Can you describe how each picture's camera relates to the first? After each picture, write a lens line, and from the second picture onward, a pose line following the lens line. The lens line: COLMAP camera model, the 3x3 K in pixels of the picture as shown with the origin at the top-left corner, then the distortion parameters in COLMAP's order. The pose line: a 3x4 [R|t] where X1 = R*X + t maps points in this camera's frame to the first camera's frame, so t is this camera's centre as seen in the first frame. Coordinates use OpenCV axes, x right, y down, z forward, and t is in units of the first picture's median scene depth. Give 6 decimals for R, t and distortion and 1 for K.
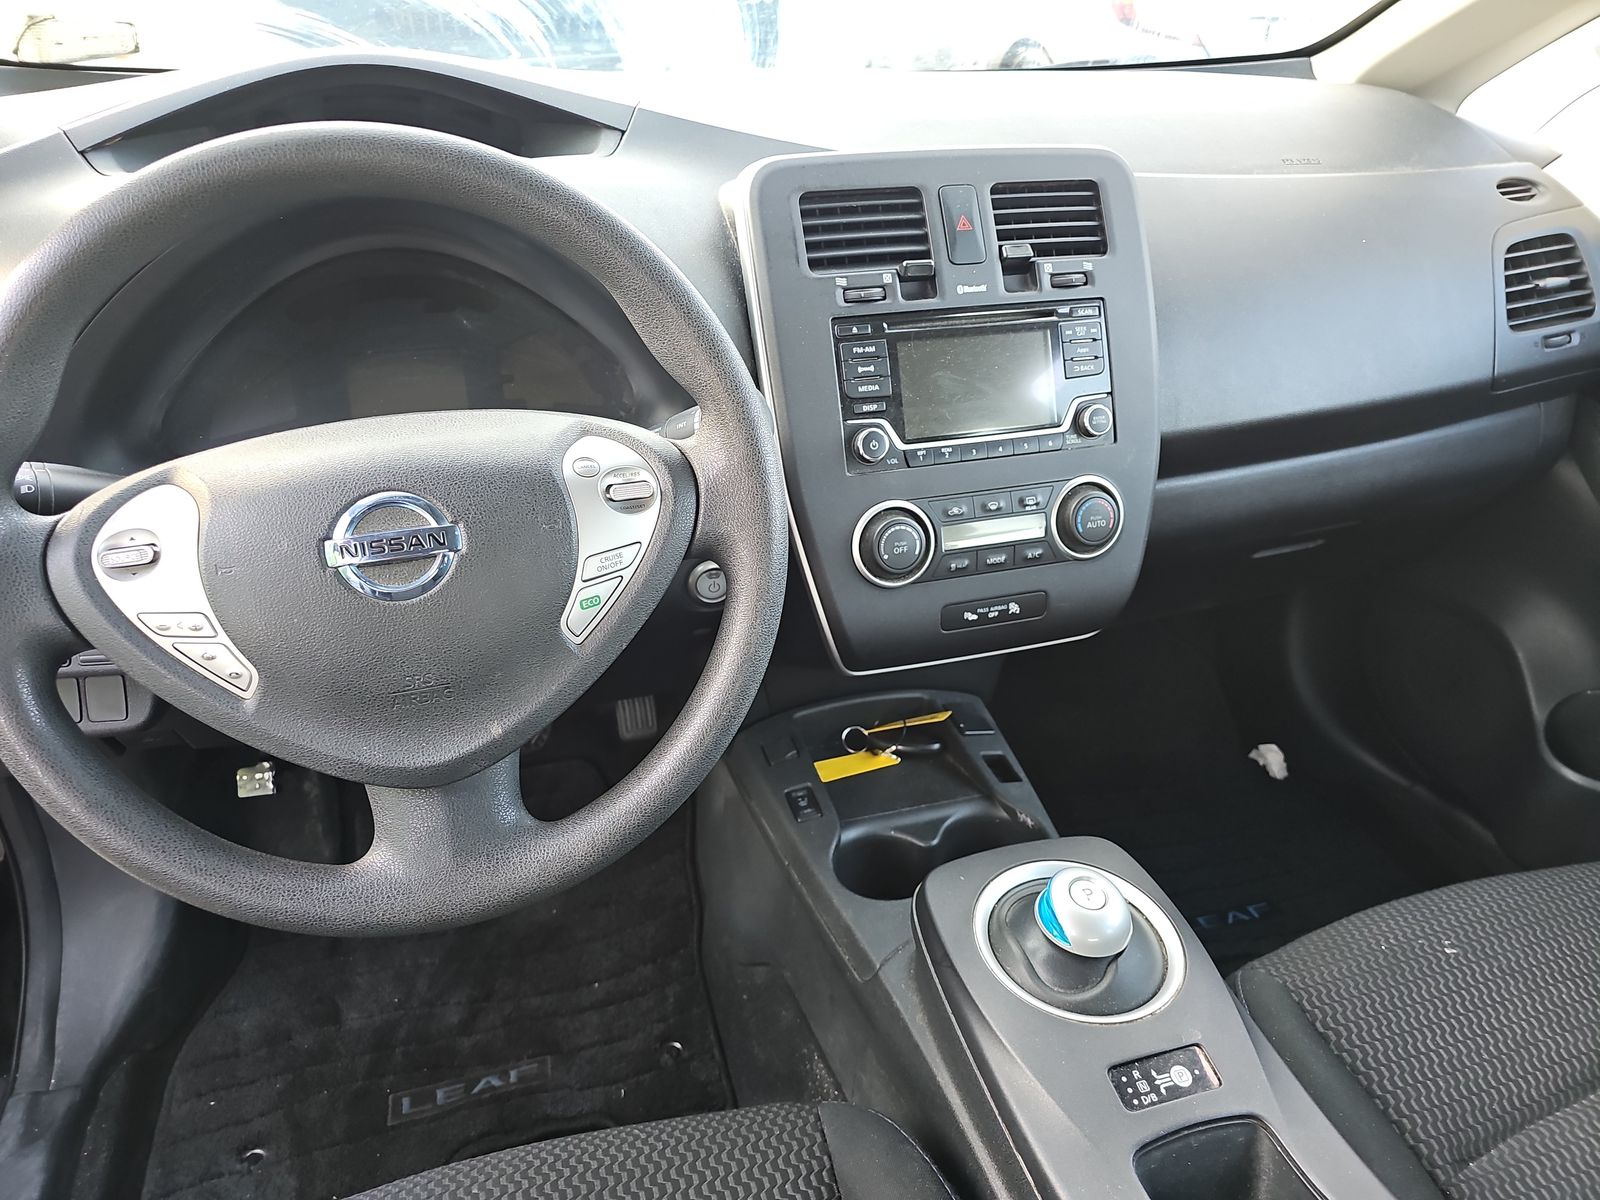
lens RADIAL K [[1067.5, 0, 798.9], [0, 1067.5, 608.5], [0, 0, 1]] dist [0.043709, -0.054507]
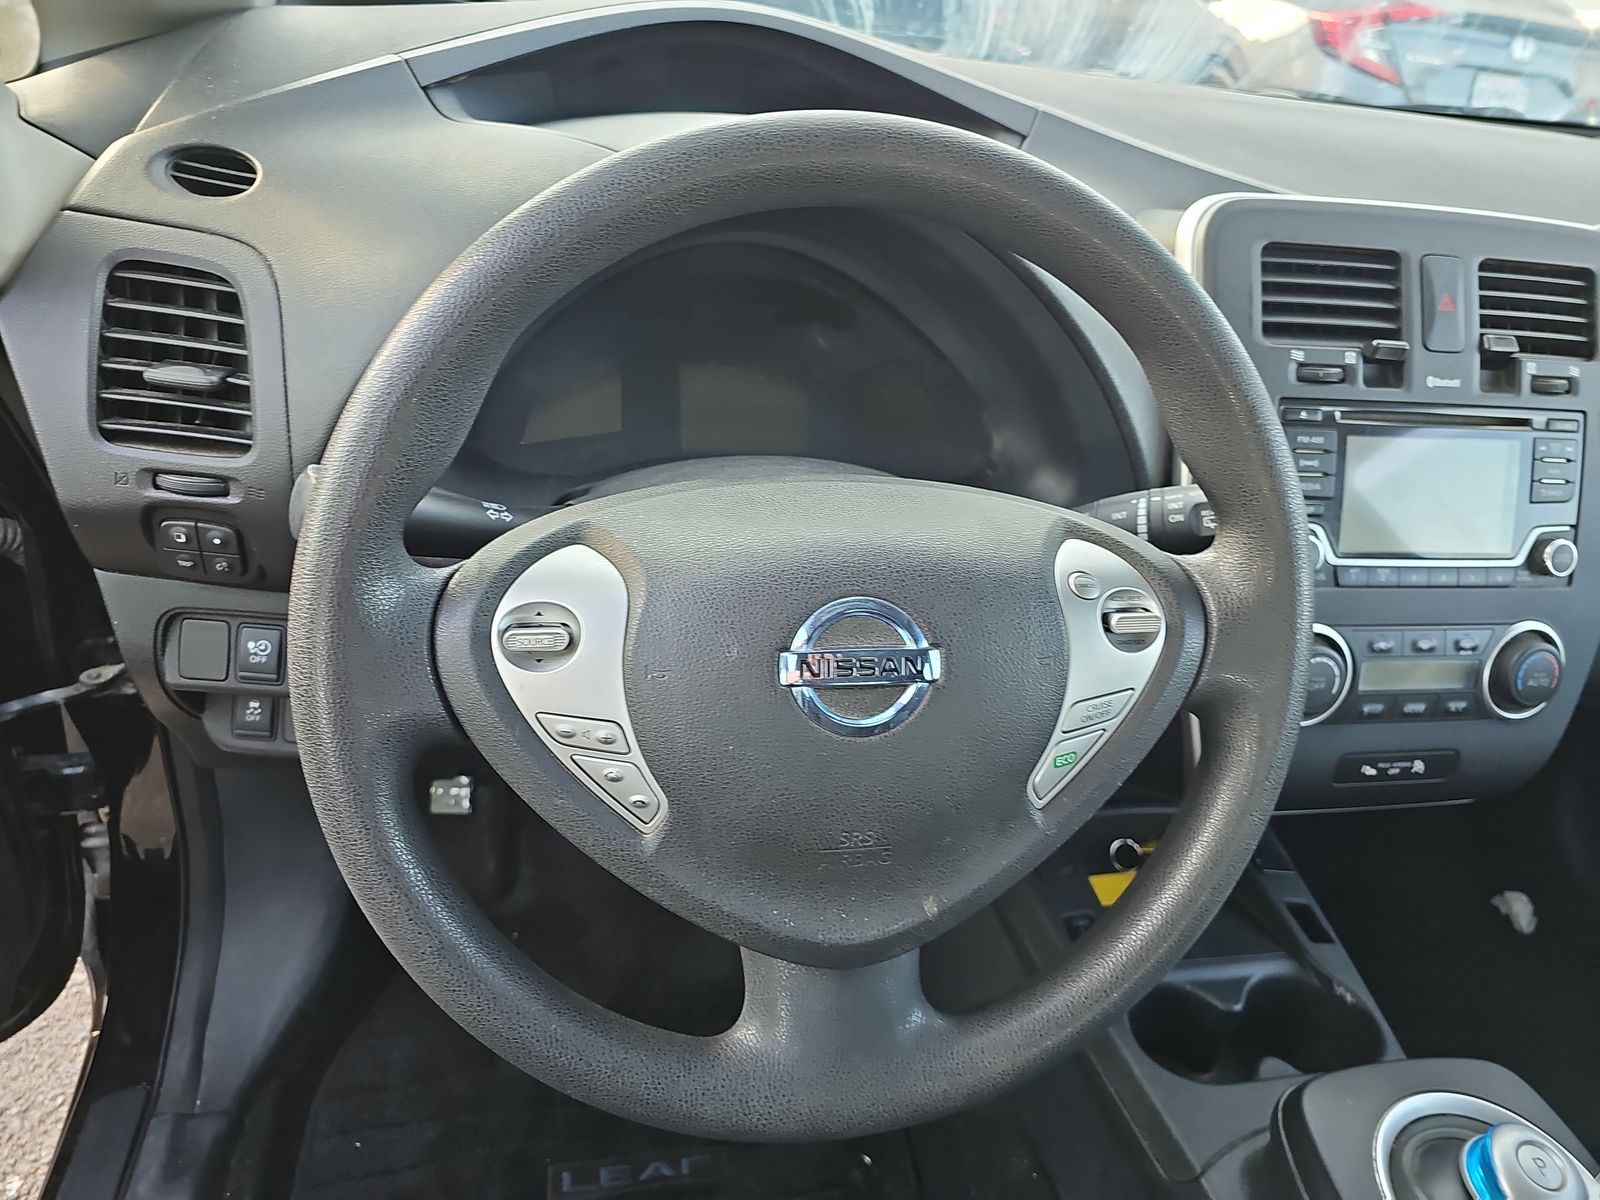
lens RADIAL K [[1073.1, 0, 800.0], [0, 1073.1, 600.0], [0, 0, 1]] dist [0.025894, -0.044385]
pose [[0.988647, 0.143028, -0.046041, -0.260037], [-0.142582, 0.989700, 0.012838, -0.072712], [0.047403, -0.006127, 0.998857, 0.151594]]
